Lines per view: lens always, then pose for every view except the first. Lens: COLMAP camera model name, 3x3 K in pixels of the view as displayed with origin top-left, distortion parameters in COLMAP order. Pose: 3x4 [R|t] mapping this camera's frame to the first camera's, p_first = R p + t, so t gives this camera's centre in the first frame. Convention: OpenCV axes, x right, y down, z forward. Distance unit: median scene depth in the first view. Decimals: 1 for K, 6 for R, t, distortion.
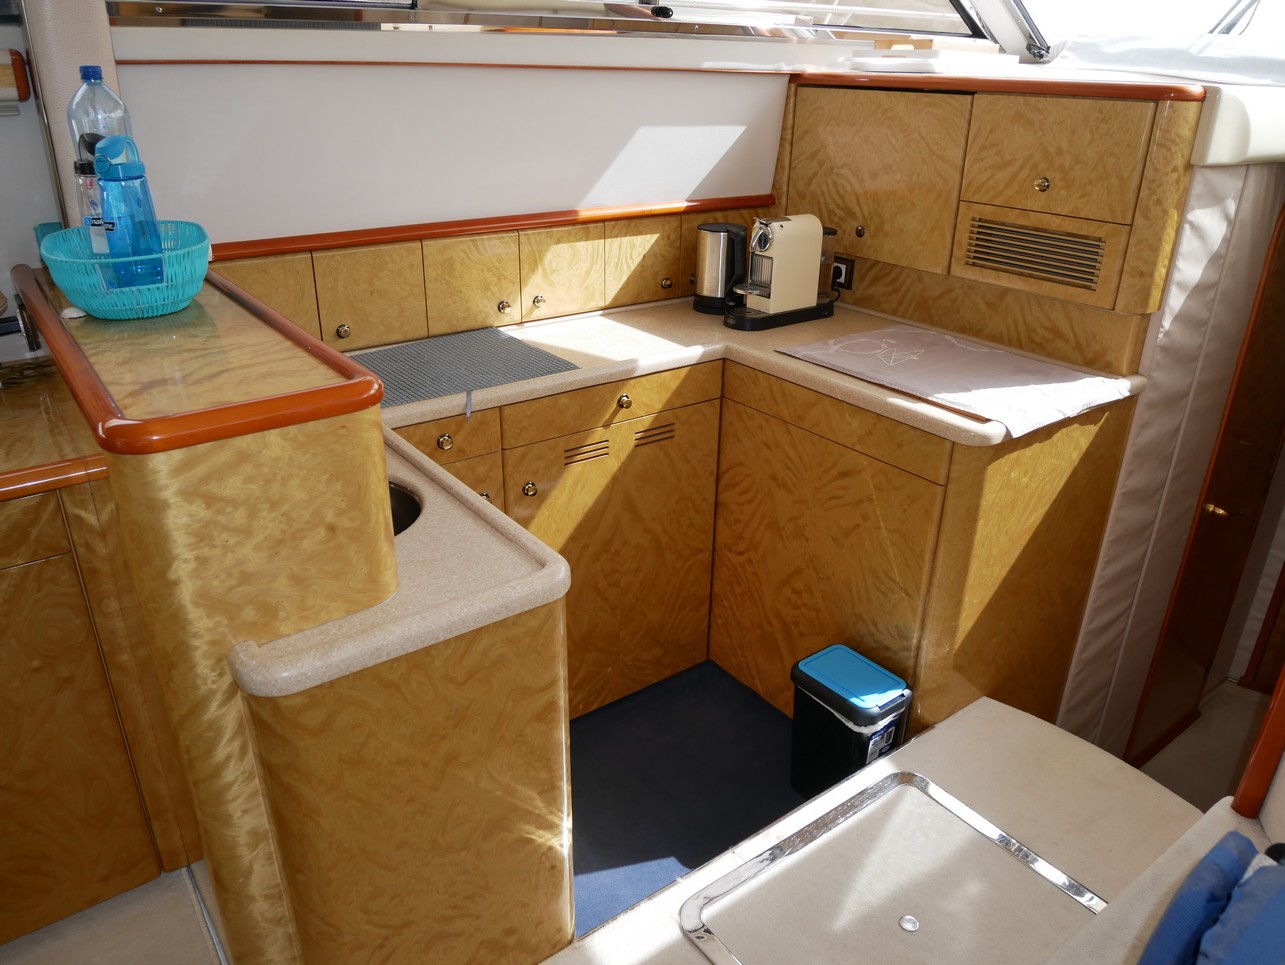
lens RADIAL K [[925.1, 0, 633.1], [0, 925.1, 478.7], [0, 0, 1]] dist [-0.075434, 0.030885]
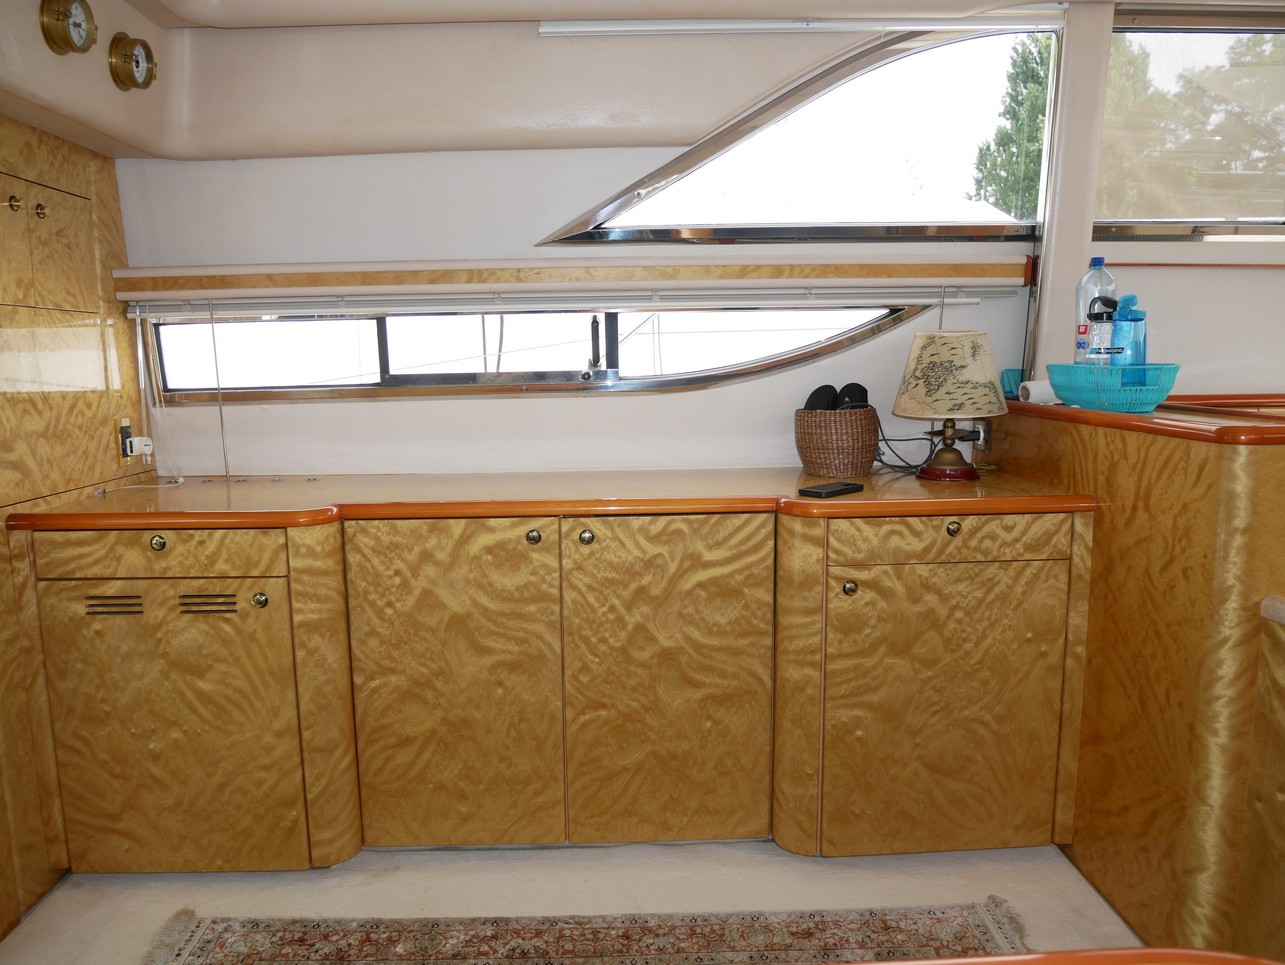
lens RADIAL K [[925.1, 0, 632.1], [0, 925.1, 488.9], [0, 0, 1]] dist [-0.075434, 0.030885]
pose [[0.818108, 0.054091, -0.572516, -0.366757], [-0.210809, 0.954469, -0.211063, 0.423436], [0.535032, 0.293364, 0.792262, -0.551555]]
